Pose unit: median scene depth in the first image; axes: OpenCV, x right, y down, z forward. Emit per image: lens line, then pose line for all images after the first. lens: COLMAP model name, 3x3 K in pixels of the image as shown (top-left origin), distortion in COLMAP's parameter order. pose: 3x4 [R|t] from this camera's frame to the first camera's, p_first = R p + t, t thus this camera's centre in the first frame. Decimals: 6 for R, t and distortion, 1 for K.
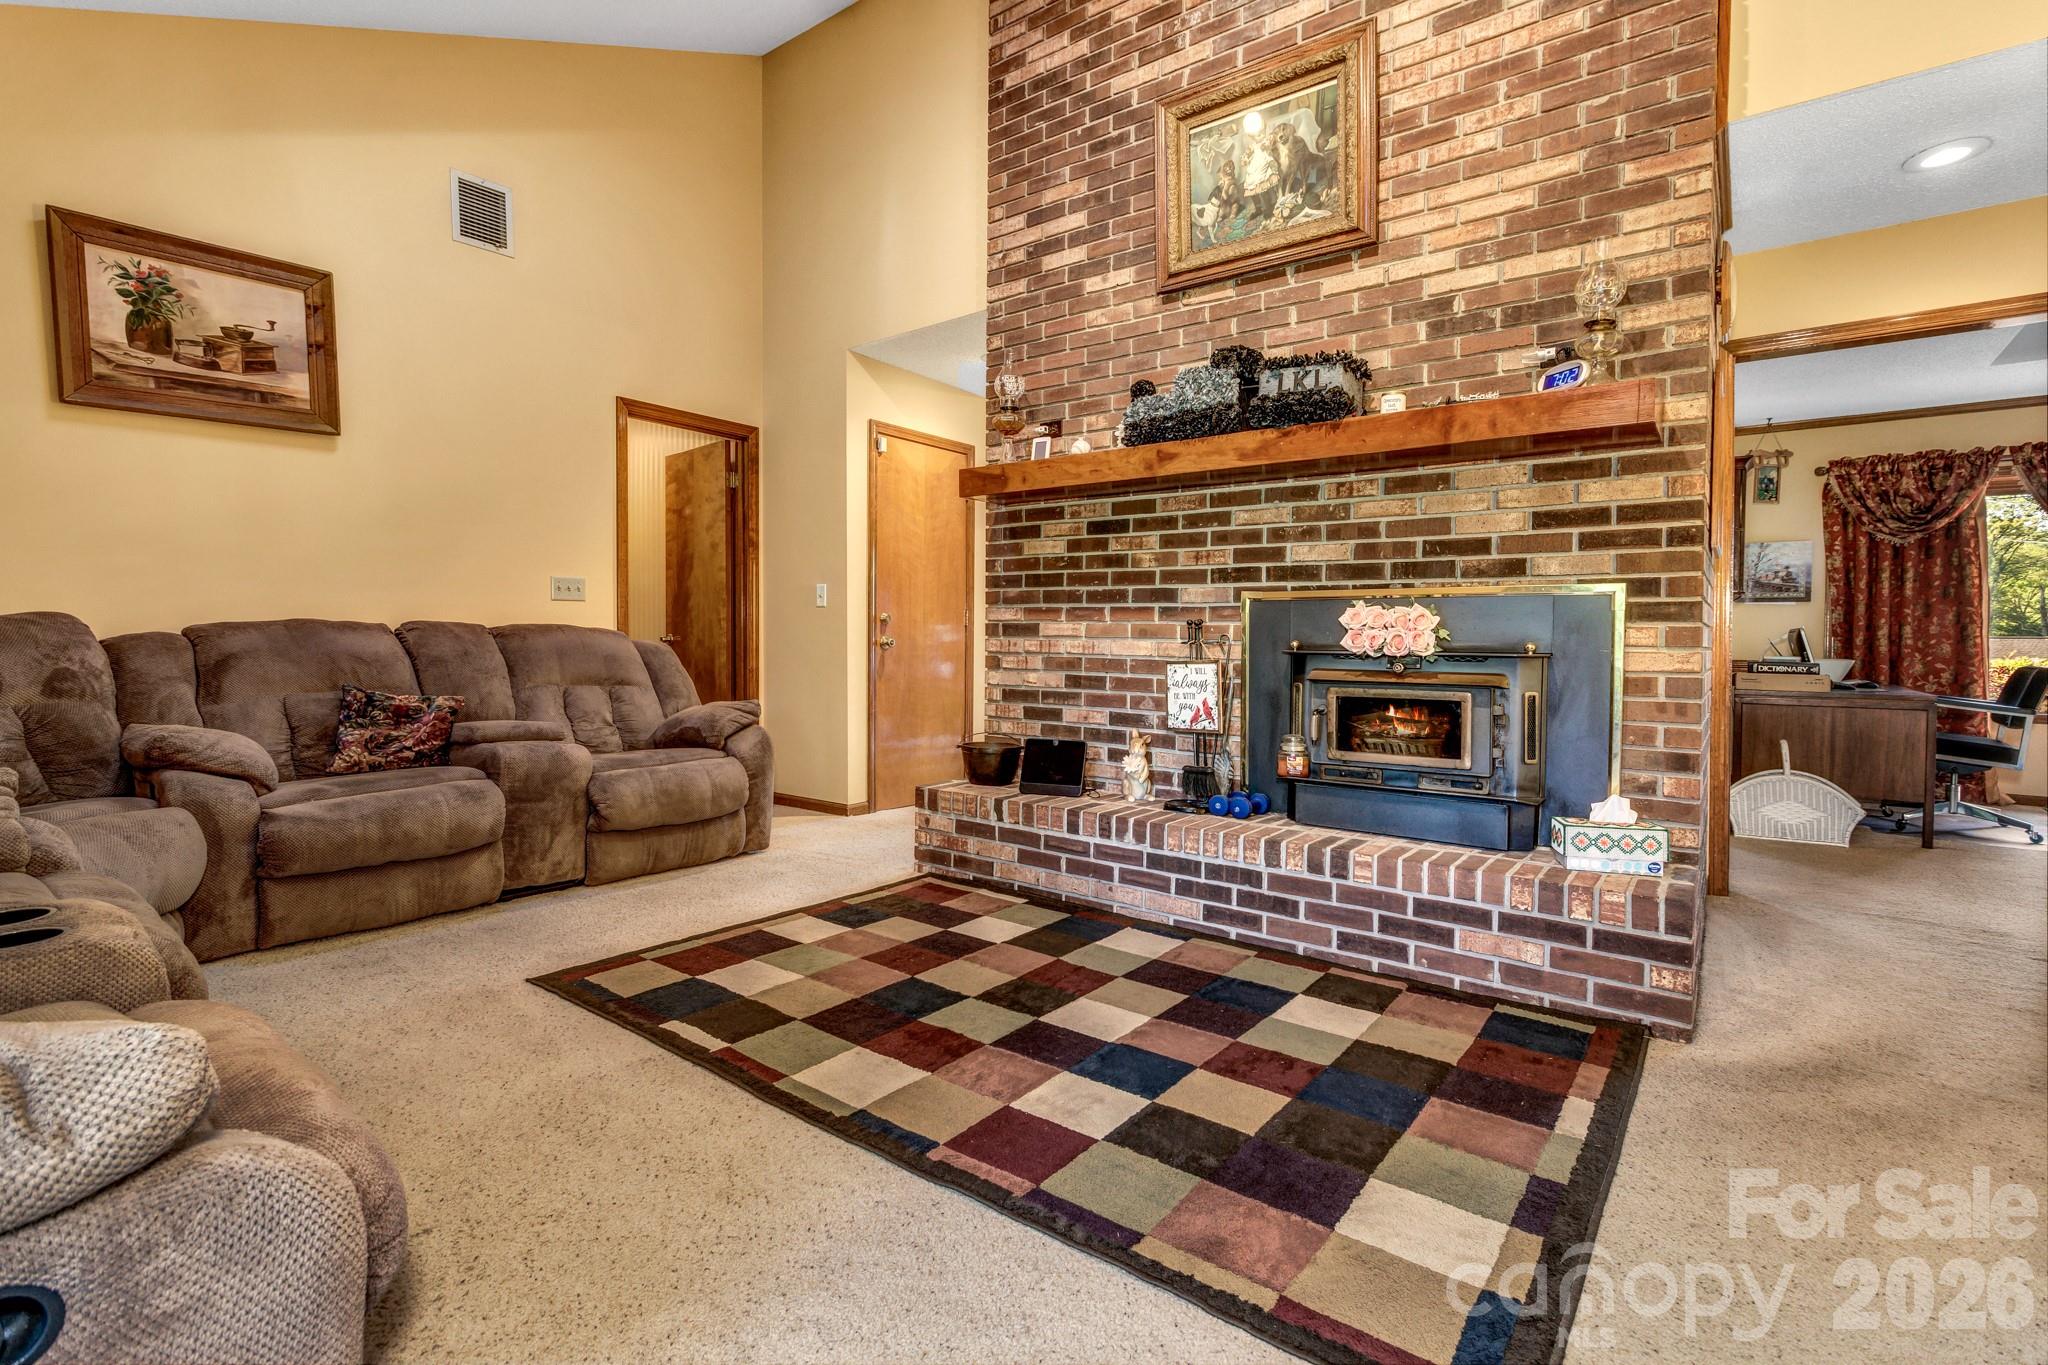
lens RADIAL K [[954.2, 0, 1032.3], [0, 954.2, 661.6], [0, 0, 1]] dist [0.000141, 0.001695]
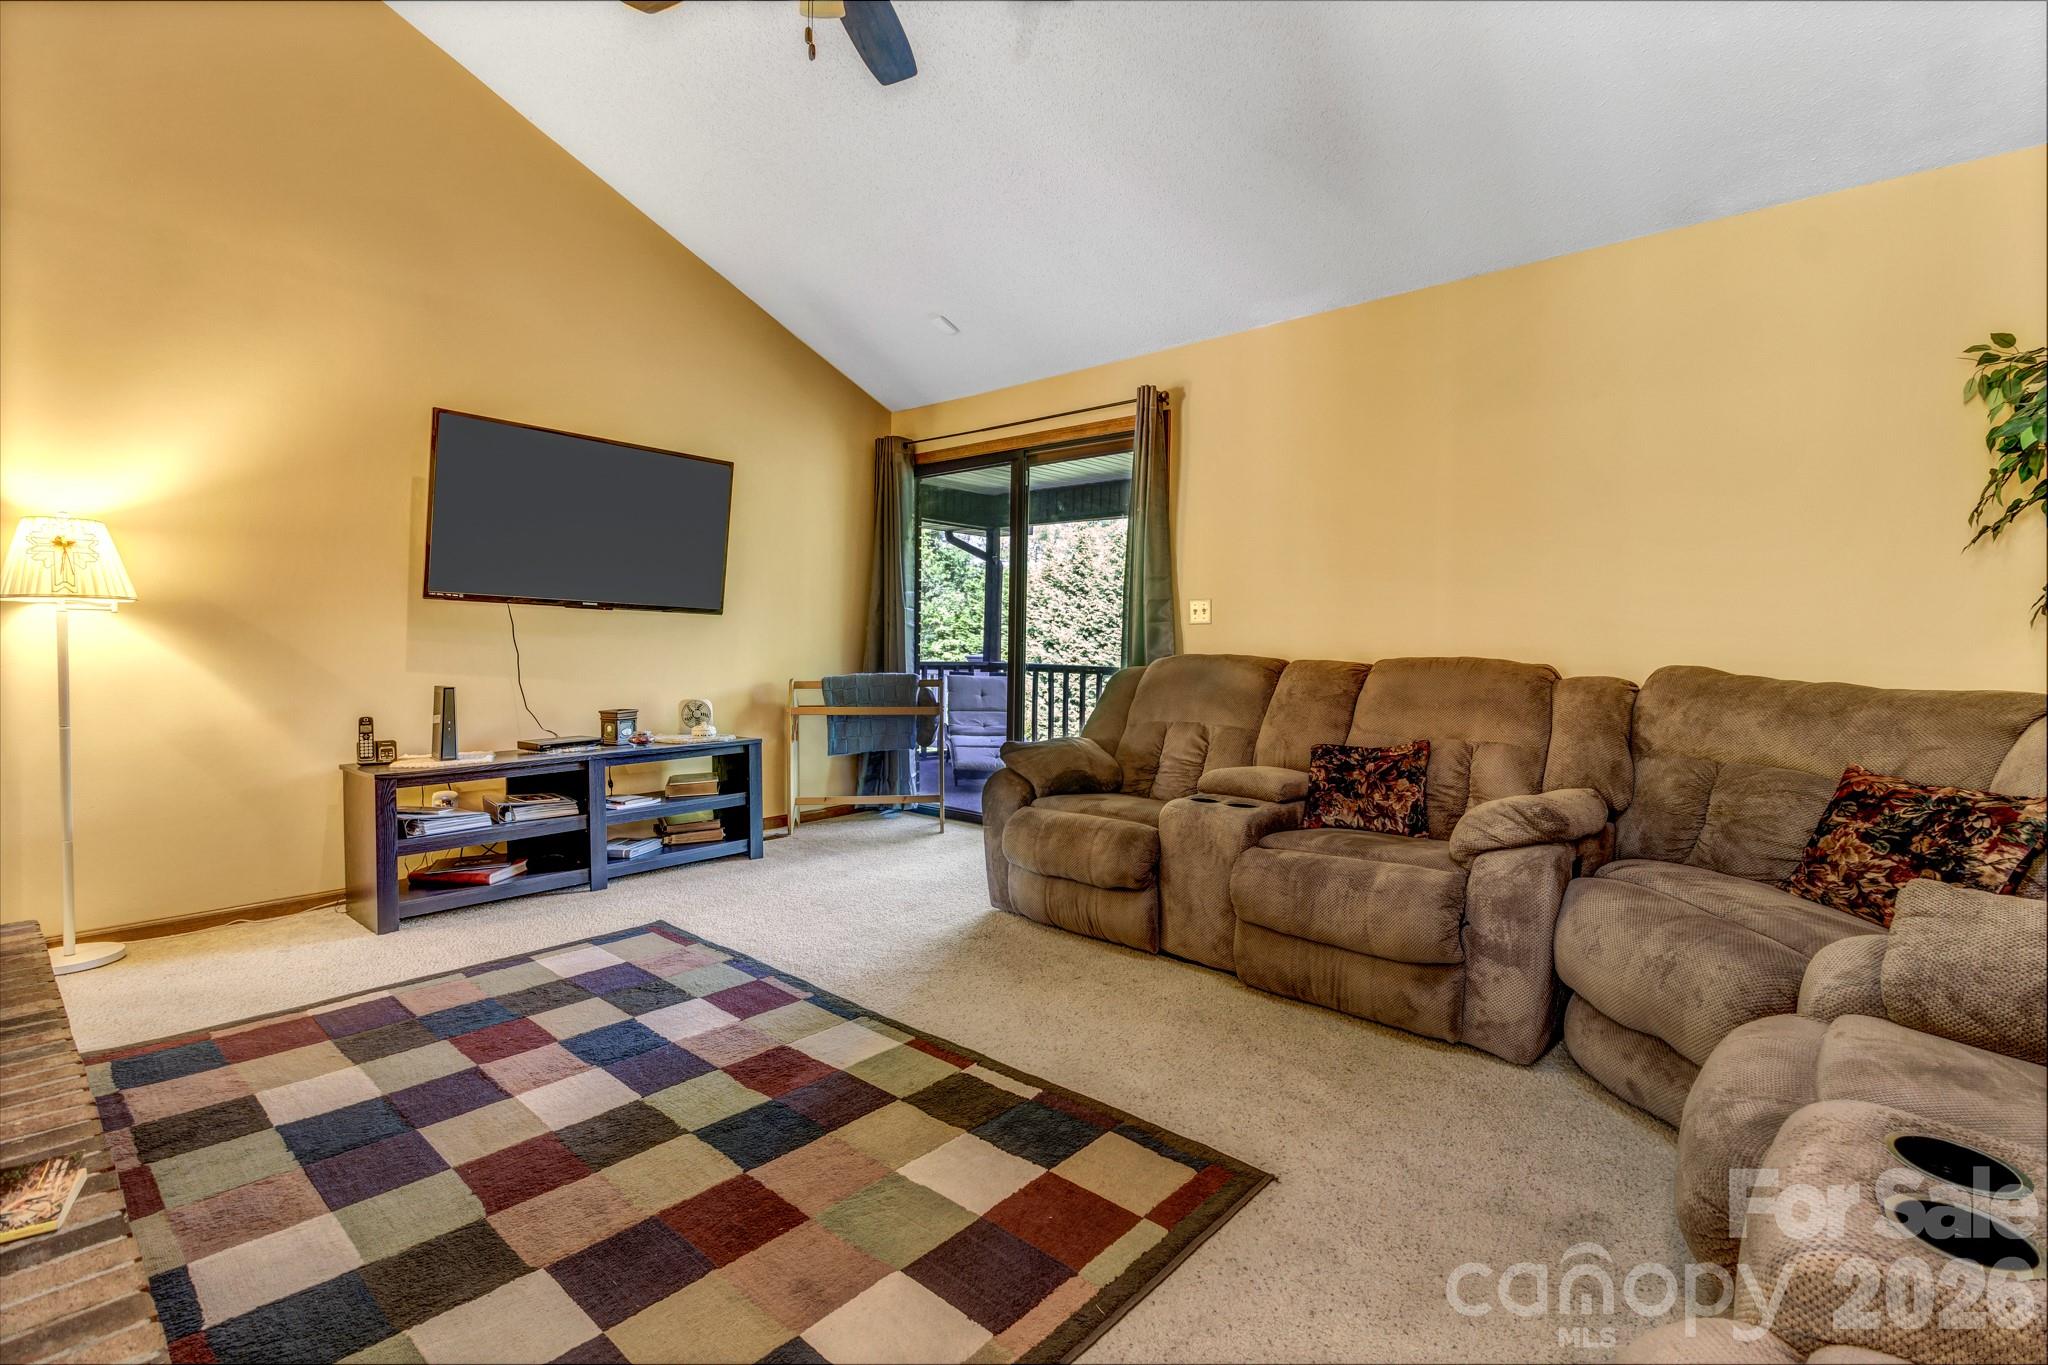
lens RADIAL K [[938.6, 0, 1031.0], [0, 938.6, 658.8], [0, 0, 1]] dist [0.003998, 0.000444]
pose [[-0.997275, -0.029198, 0.067748, -0.330078], [-0.026221, 0.998669, 0.044426, -0.076973], [-0.068955, 0.042529, -0.996713, 1.469595]]
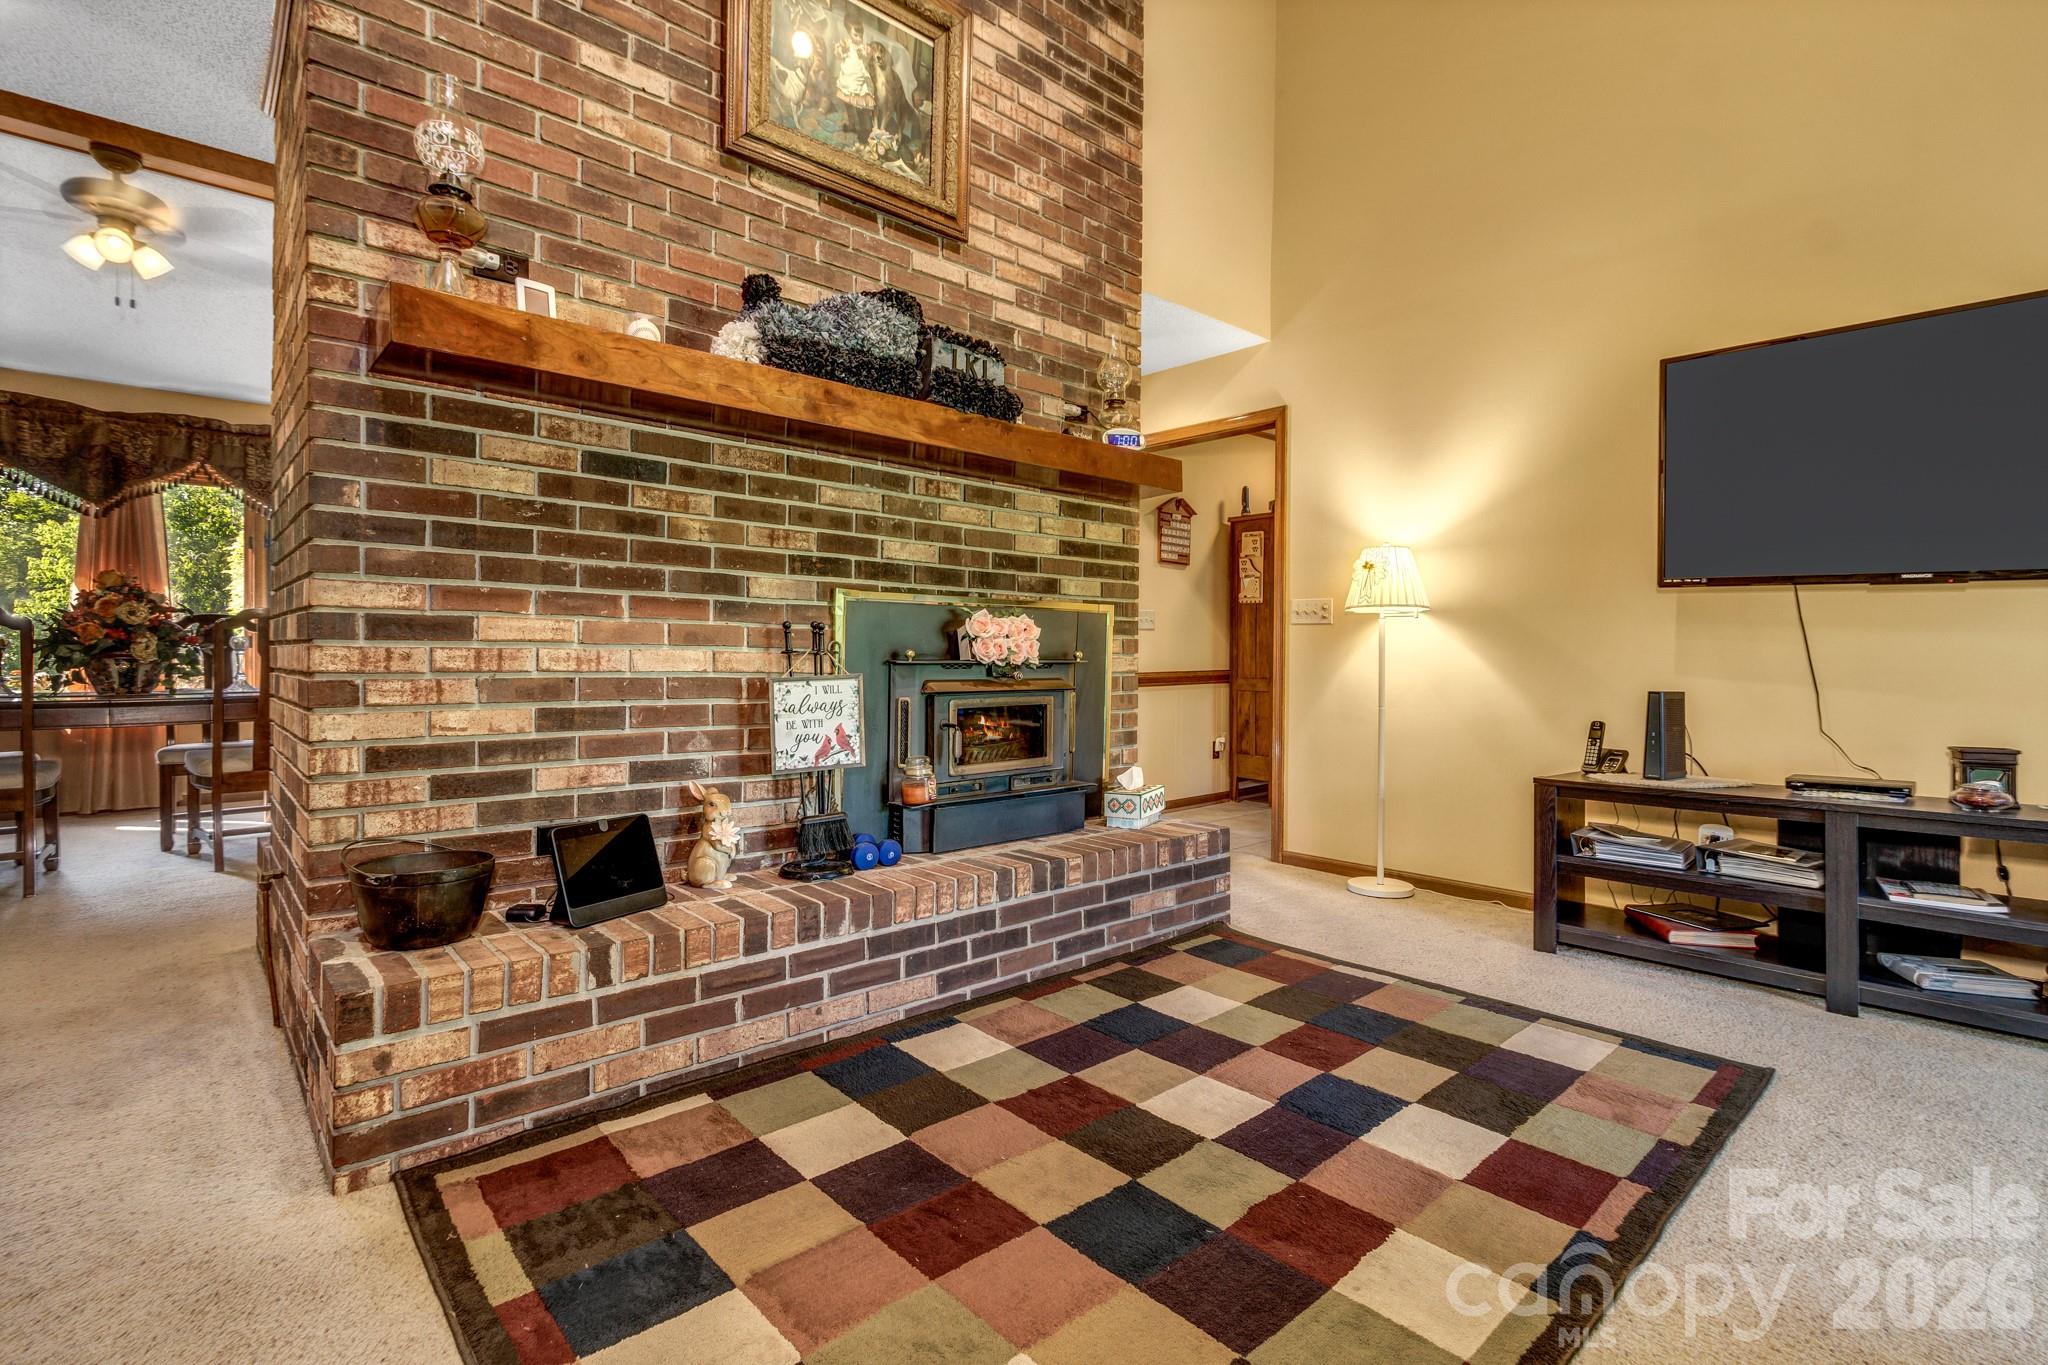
lens RADIAL K [[954.2, 0, 1032.3], [0, 954.2, 661.6], [0, 0, 1]] dist [0.000141, 0.001695]
pose [[0.175672, -0.018928, 0.984267, -0.618455], [0.014939, 0.999751, 0.016560, -0.025591], [-0.984335, 0.011795, 0.175911, 0.792353]]
